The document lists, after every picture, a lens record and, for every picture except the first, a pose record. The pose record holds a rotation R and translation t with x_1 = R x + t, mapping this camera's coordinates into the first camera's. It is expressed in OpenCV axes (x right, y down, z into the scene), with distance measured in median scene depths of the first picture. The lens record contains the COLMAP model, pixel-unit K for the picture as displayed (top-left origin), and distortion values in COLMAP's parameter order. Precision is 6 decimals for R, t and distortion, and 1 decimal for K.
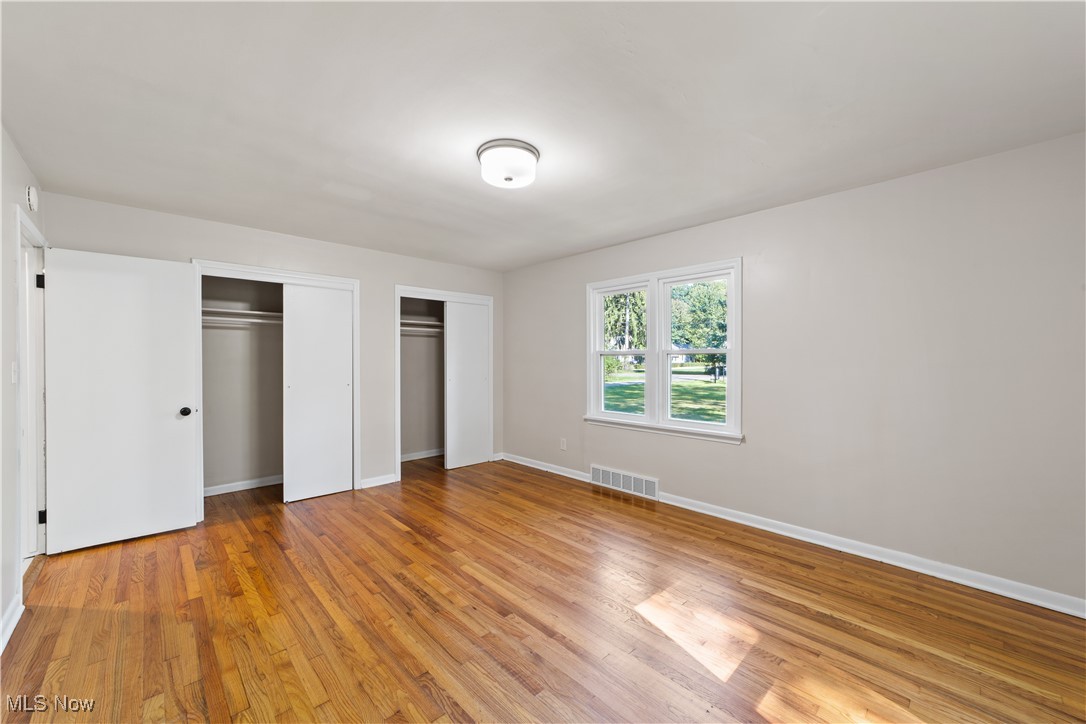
lens RADIAL K [[419.0, 0, 541.5], [0, 419.0, 364.7], [0, 0, 1]] dist [-0.018822, 0.008967]
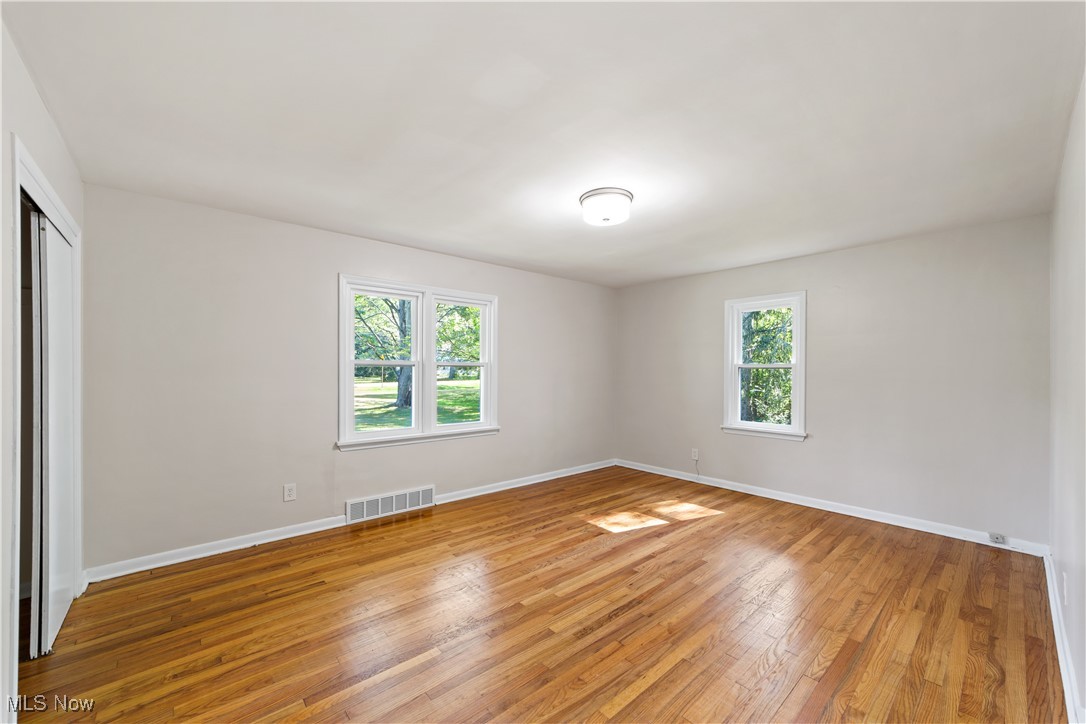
lens RADIAL K [[419.0, 0, 541.5], [0, 419.0, 364.7], [0, 0, 1]] dist [-0.018822, 0.008967]
pose [[0.043135, 0.017186, 0.998921, -0.940642], [0.002773, 0.999846, -0.017322, -0.014310], [-0.999065, 0.003517, 0.043081, 0.825706]]
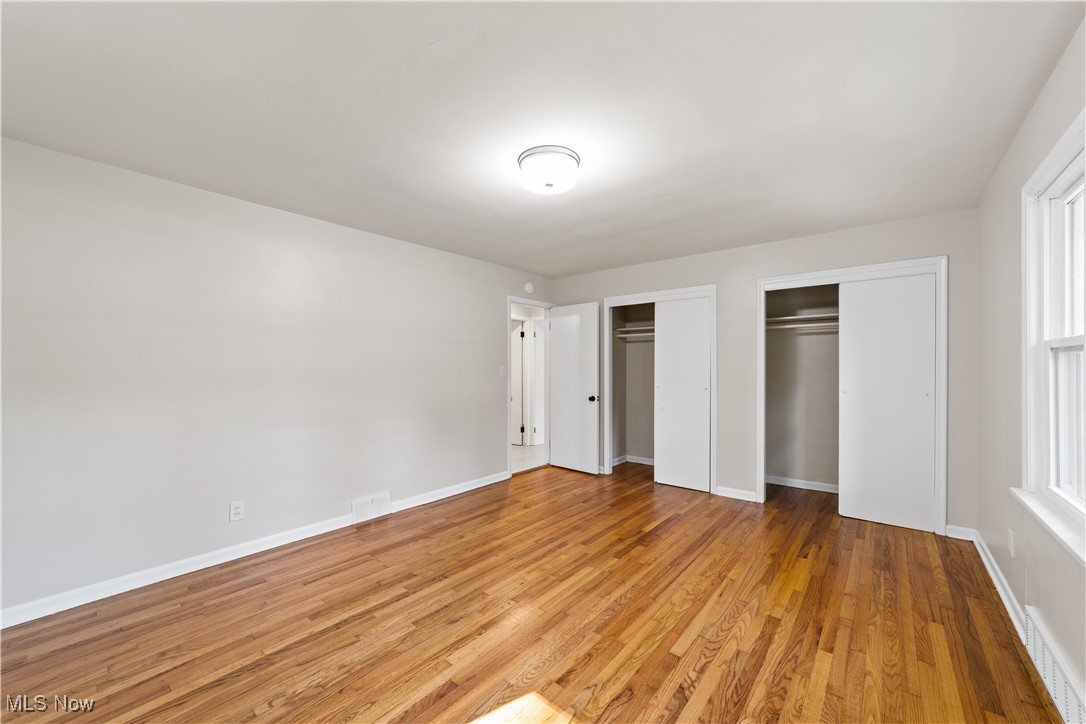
lens RADIAL K [[417.7, 0, 545.7], [0, 417.7, 370.3], [0, 0, 1]] dist [-0.001319, 0.000088]
pose [[0.125325, 0.010617, -0.992059, 0.672639], [-0.005425, 0.999935, 0.010016, -0.008597], [0.992101, 0.004126, 0.125375, 0.631223]]
